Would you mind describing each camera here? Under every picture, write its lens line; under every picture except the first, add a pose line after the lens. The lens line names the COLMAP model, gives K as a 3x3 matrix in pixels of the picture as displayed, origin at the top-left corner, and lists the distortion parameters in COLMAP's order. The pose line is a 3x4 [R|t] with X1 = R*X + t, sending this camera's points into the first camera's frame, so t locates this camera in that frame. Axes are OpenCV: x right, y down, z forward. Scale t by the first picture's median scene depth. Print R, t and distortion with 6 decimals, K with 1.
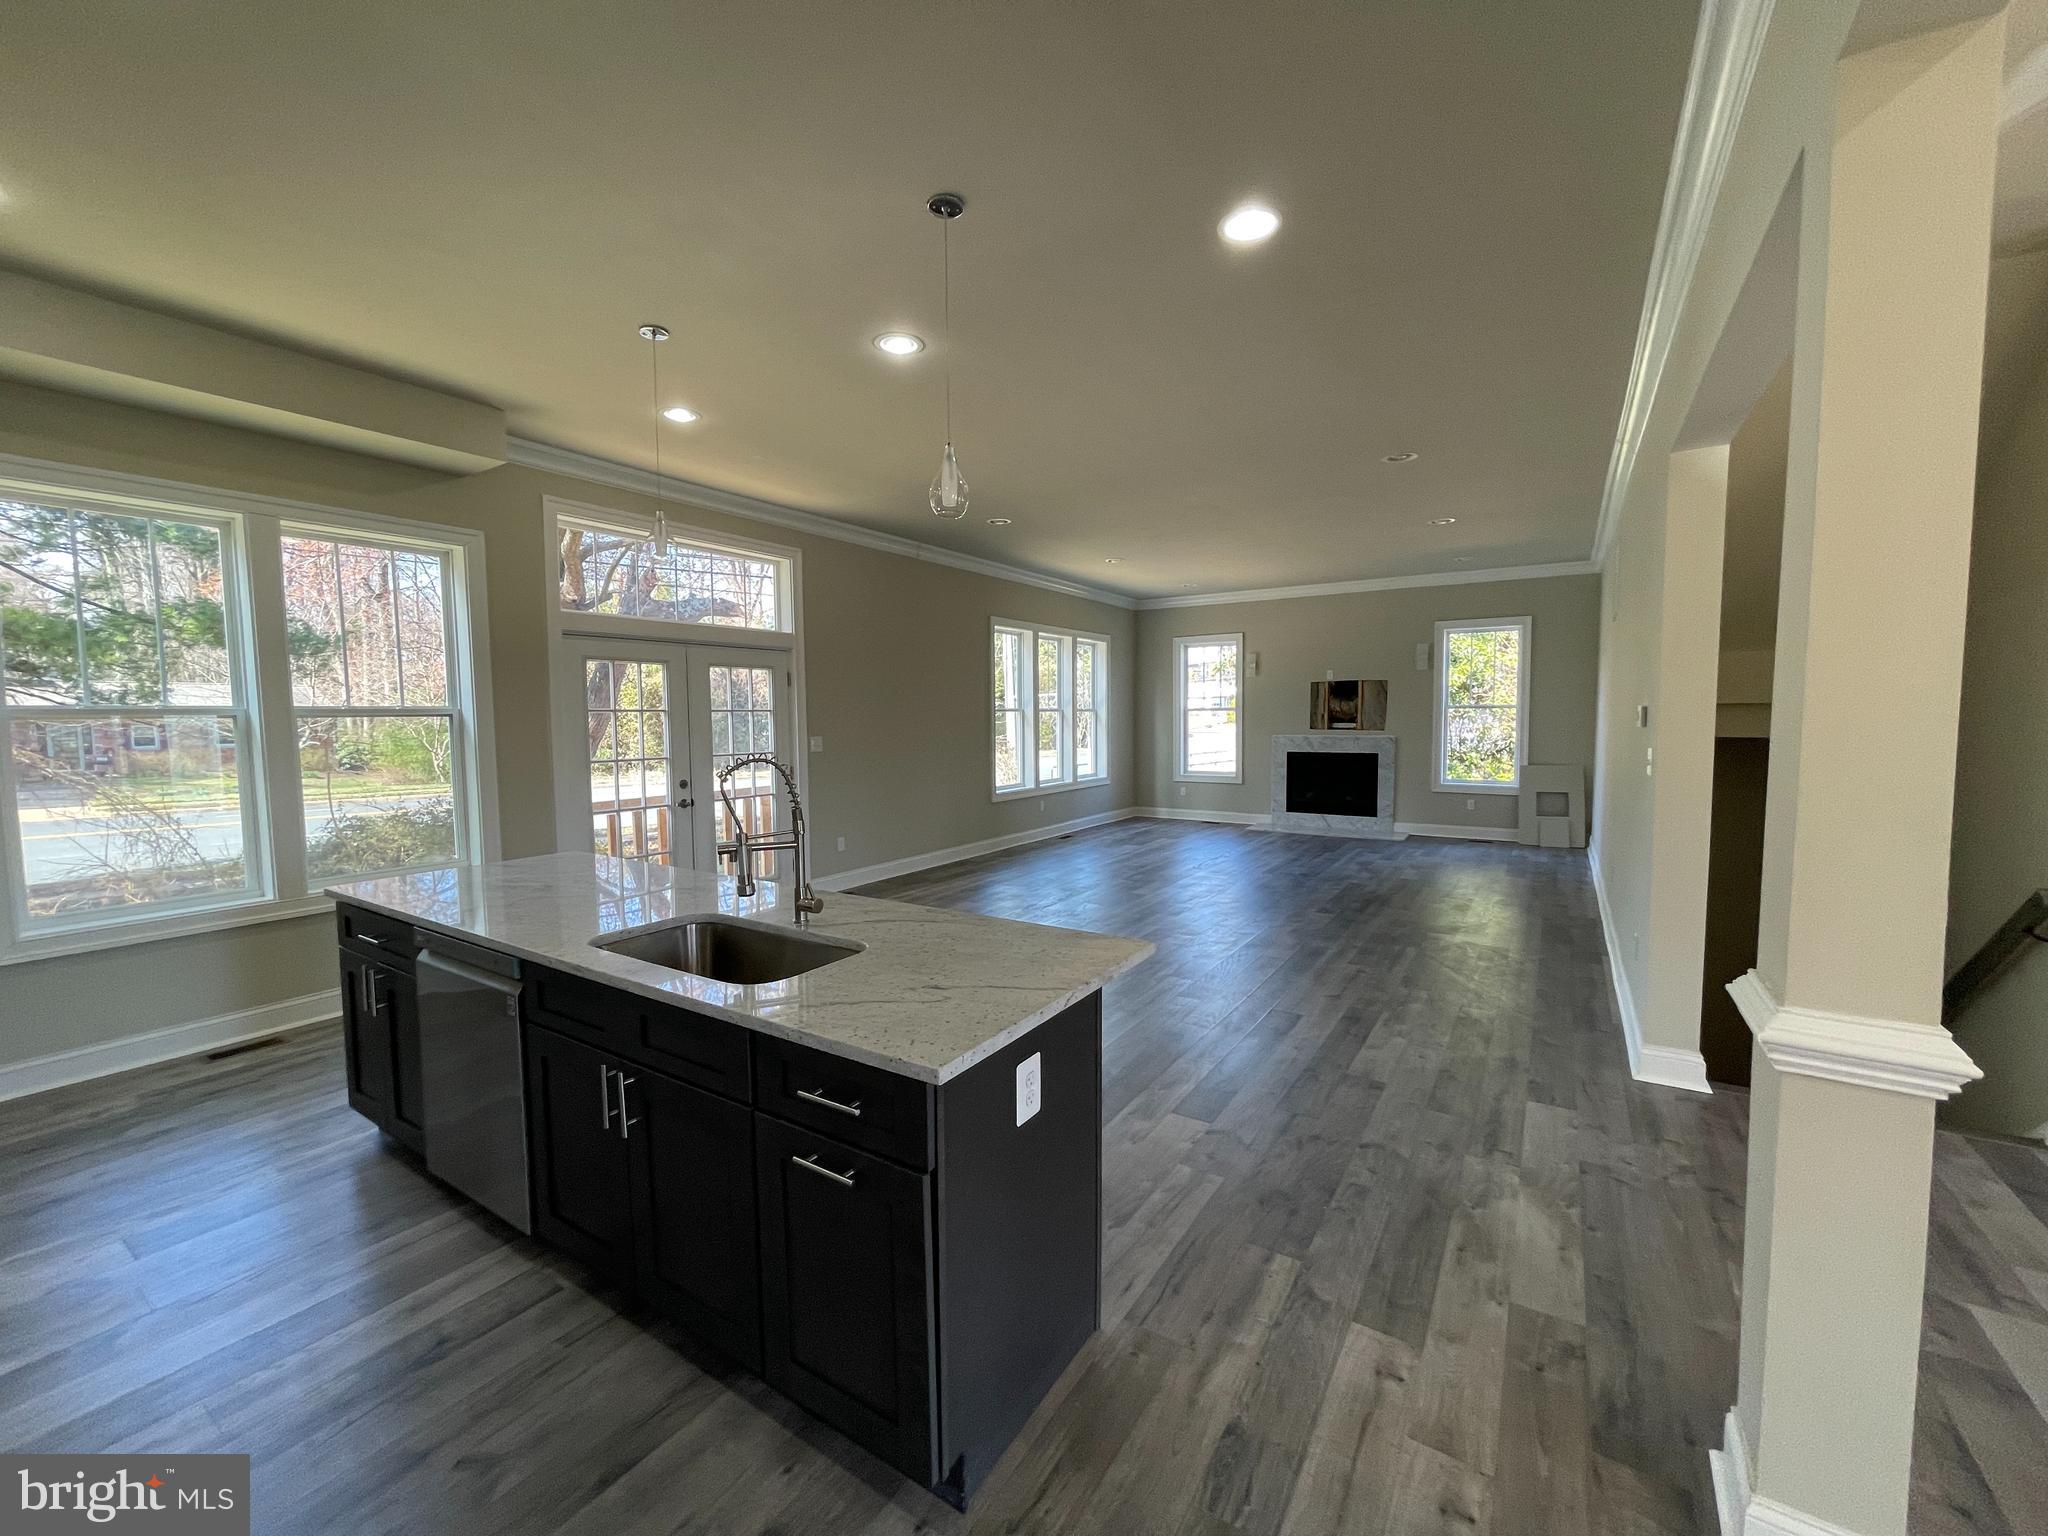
lens RADIAL K [[821.9, 0, 1017.1], [0, 821.9, 770.7], [0, 0, 1]] dist [-0.002582, -0.000054]
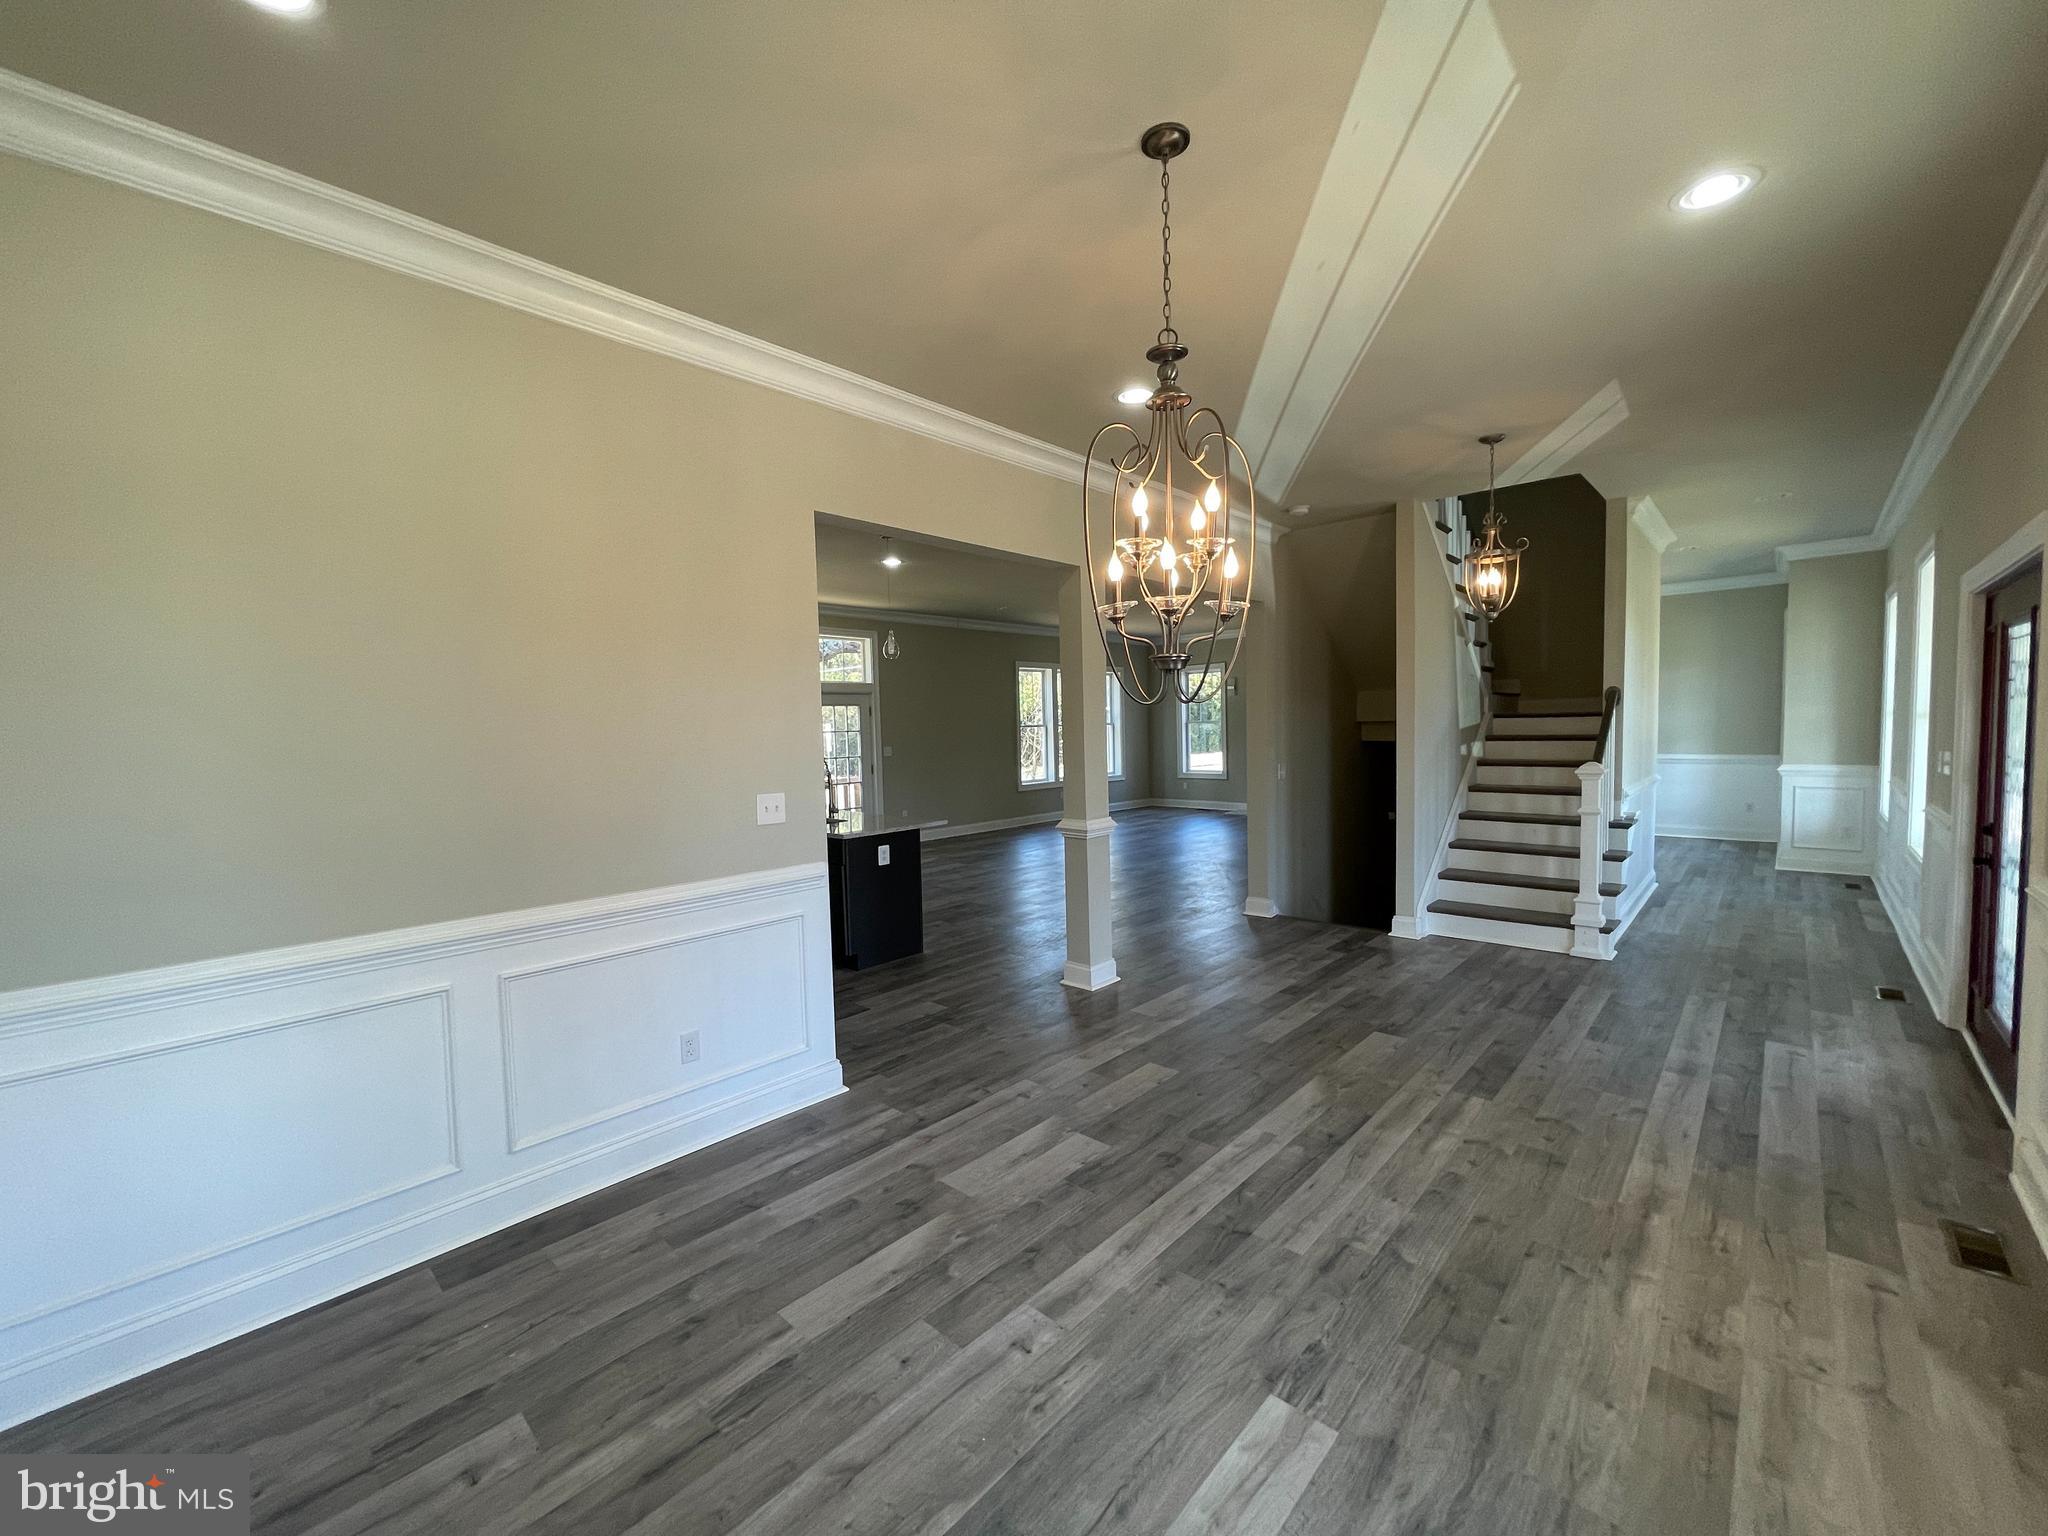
lens RADIAL K [[821.9, 0, 1017.1], [0, 821.9, 770.7], [0, 0, 1]] dist [-0.002582, -0.000054]
pose [[0.985259, -0.006241, -0.170958, 0.292640], [0.004547, 0.999937, -0.010297, 0.024215], [0.171011, 0.009367, 0.985225, -0.564745]]
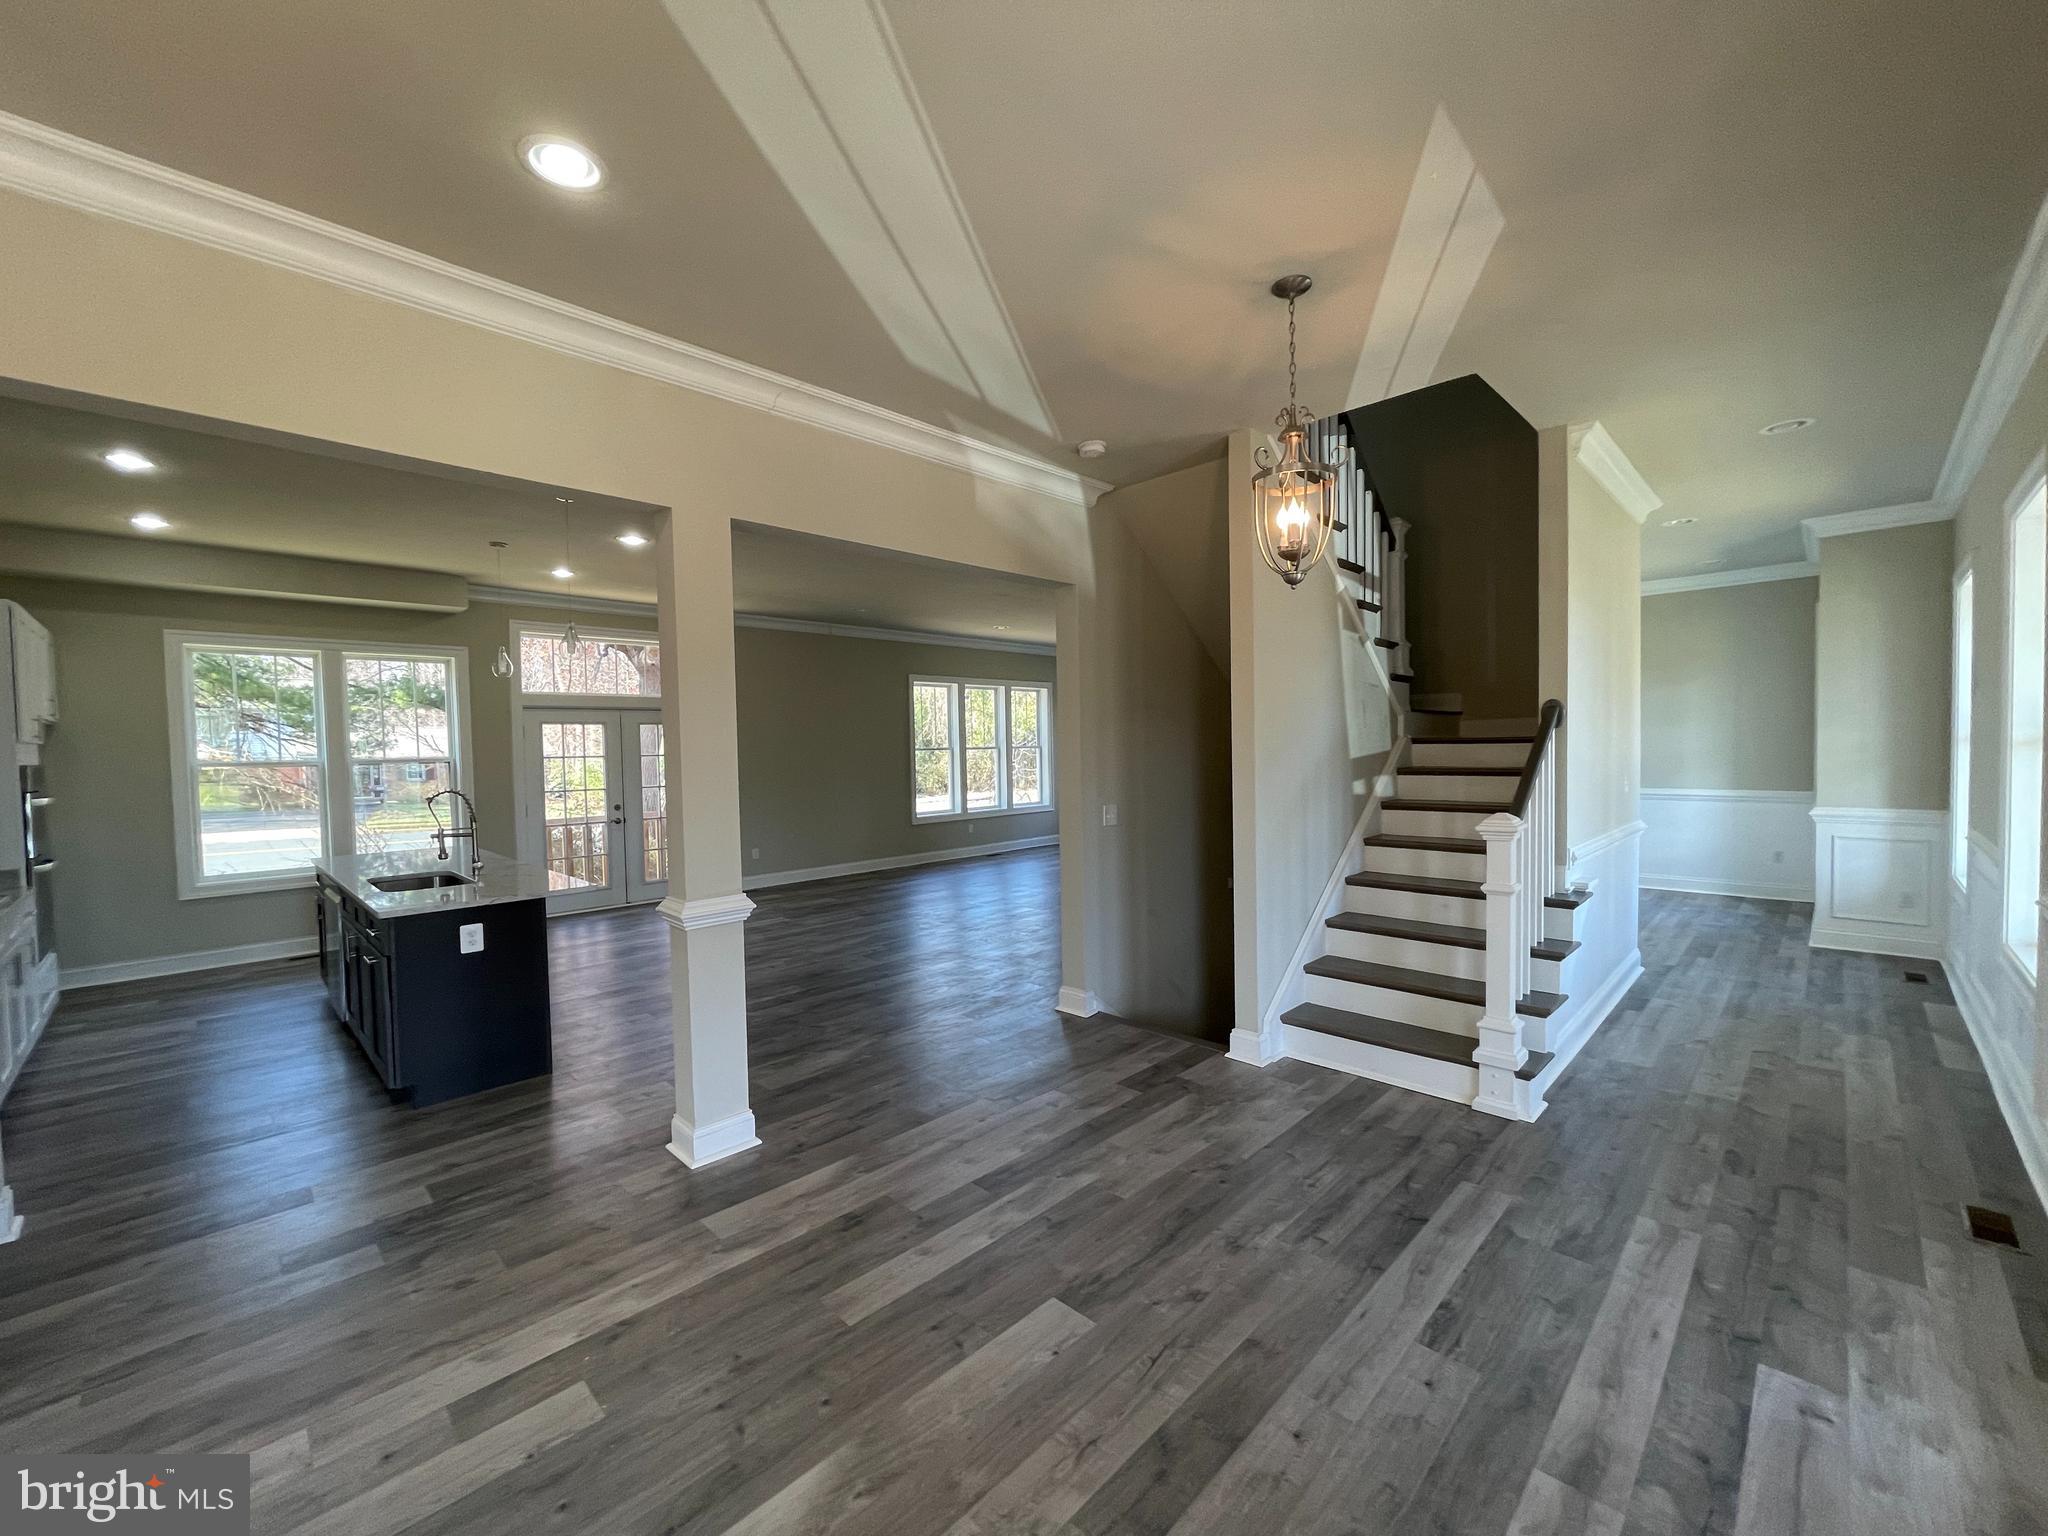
lens RADIAL K [[822.2, 0, 1012.5], [0, 822.2, 770.4], [0, 0, 1]] dist [0.002108, -0.003735]
pose [[0.978916, -0.005003, -0.204203, 0.518288], [-0.002516, 0.999329, -0.036548, 0.002263], [0.204249, 0.036291, 0.978246, -0.245562]]
